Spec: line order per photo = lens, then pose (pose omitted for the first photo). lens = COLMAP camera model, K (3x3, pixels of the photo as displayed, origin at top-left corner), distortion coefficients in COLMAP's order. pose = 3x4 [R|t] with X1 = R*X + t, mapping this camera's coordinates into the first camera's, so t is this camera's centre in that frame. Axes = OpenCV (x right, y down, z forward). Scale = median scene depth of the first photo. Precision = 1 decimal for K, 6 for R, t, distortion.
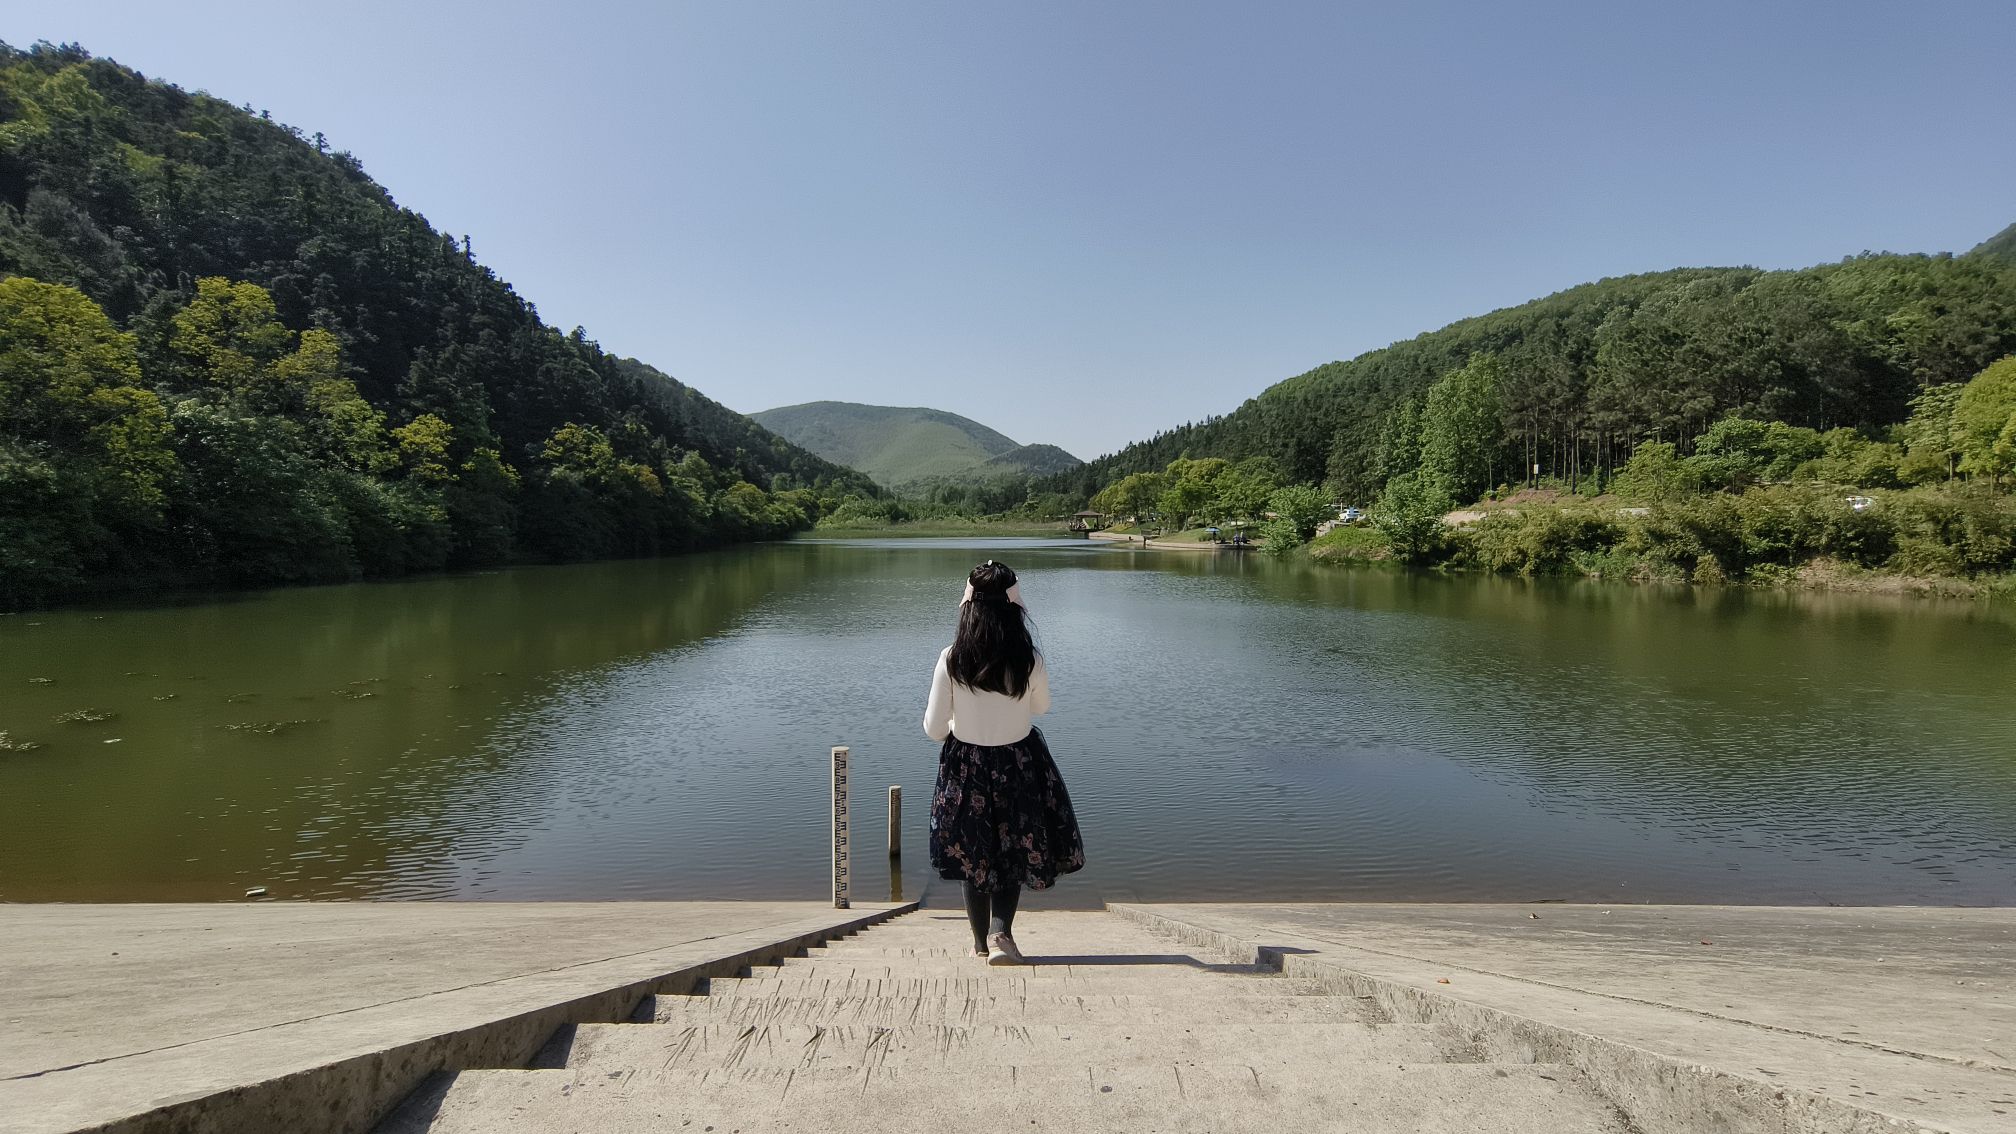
lens RADIAL K [[926.8, 0, 1007.5], [0, 926.8, 561.0], [0, 0, 1]] dist [0.001303, 0.000898]
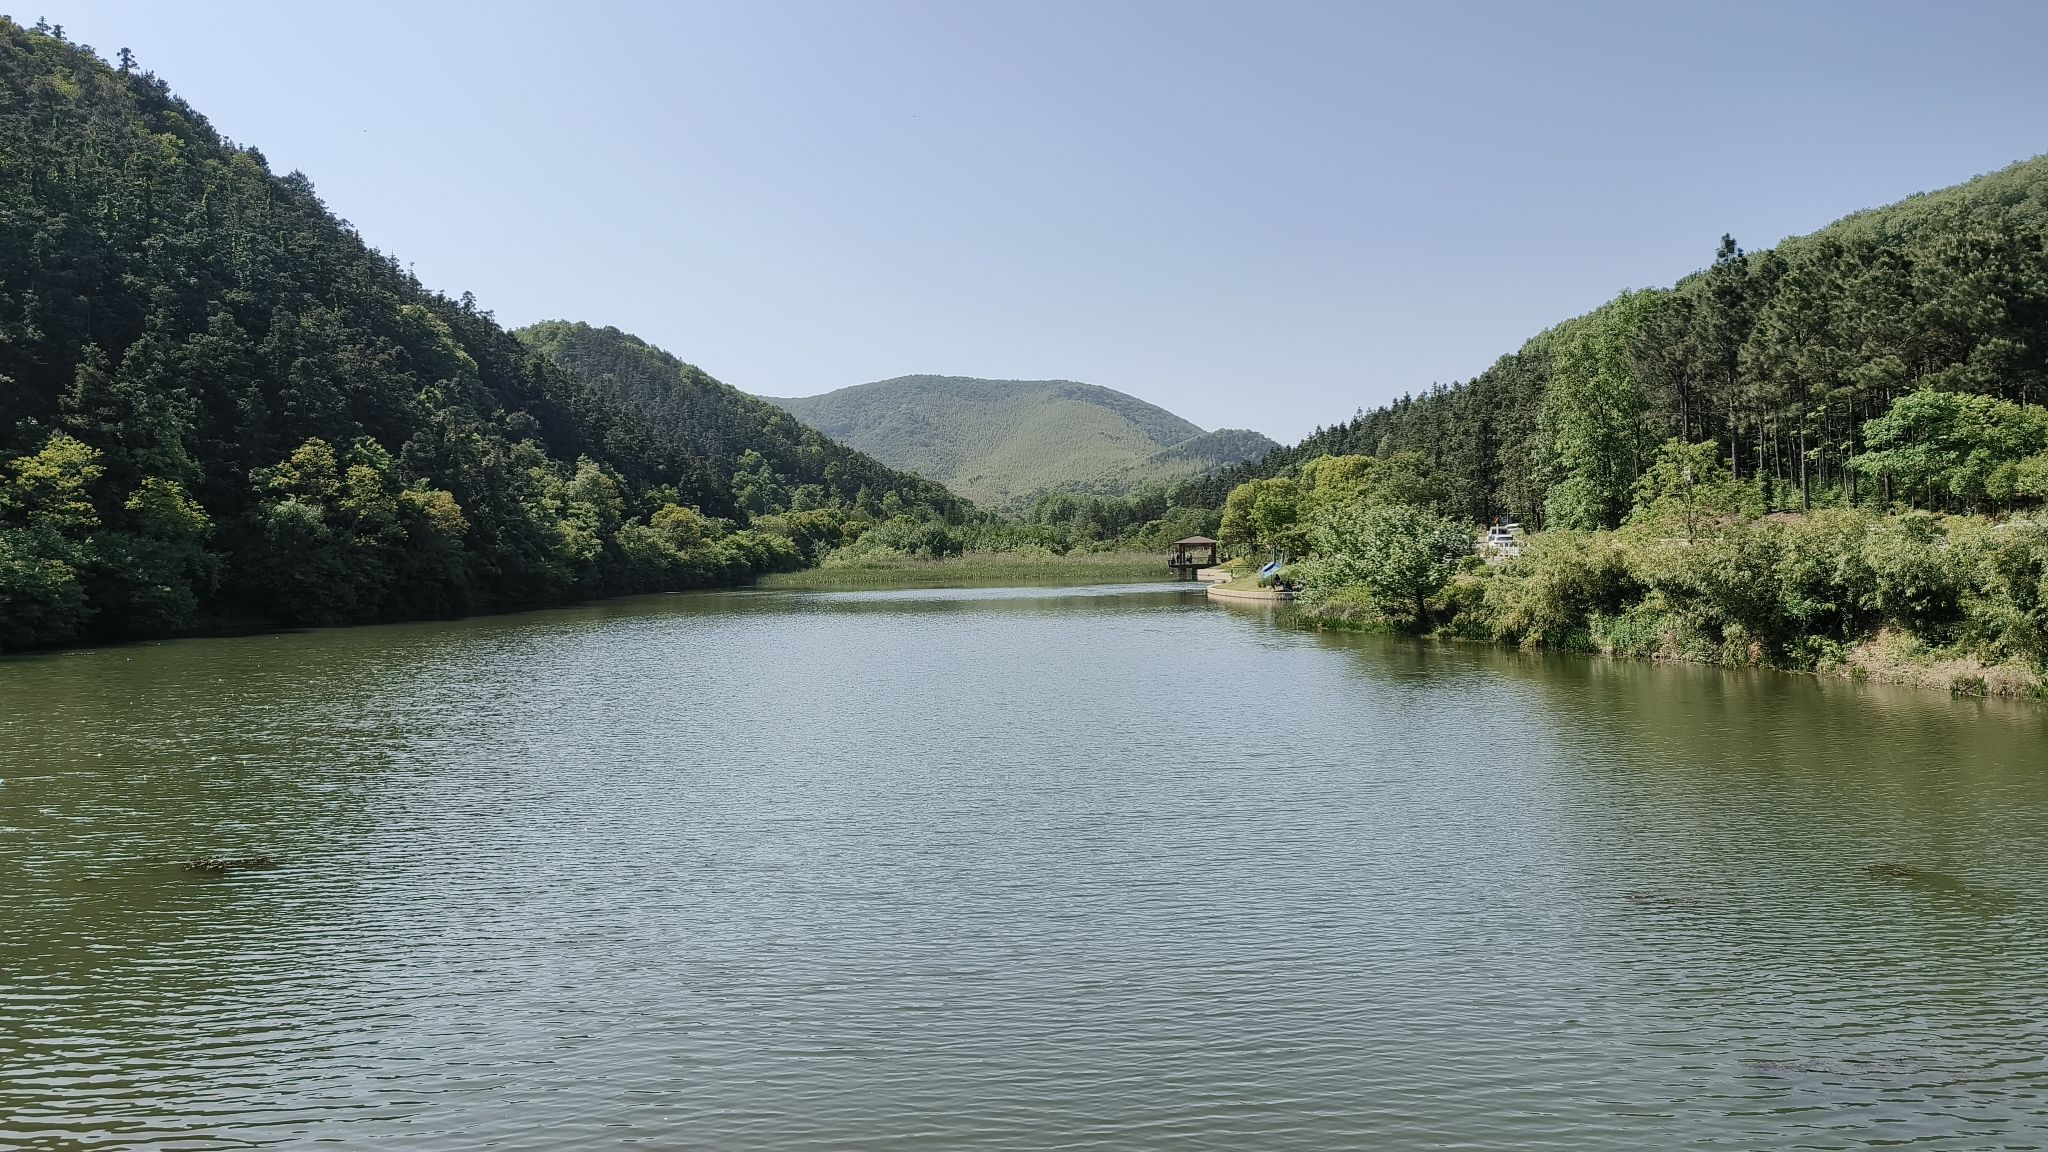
lens RADIAL K [[1383.1, 0, 1012.5], [0, 1383.1, 589.1], [0, 0, 1]] dist [0.029037, -0.024851]
pose [[0.989009, -0.010513, -0.147482, 0.237562], [0.008782, 0.999885, -0.012380, -0.012239], [0.147595, 0.010948, 0.988987, 0.001228]]
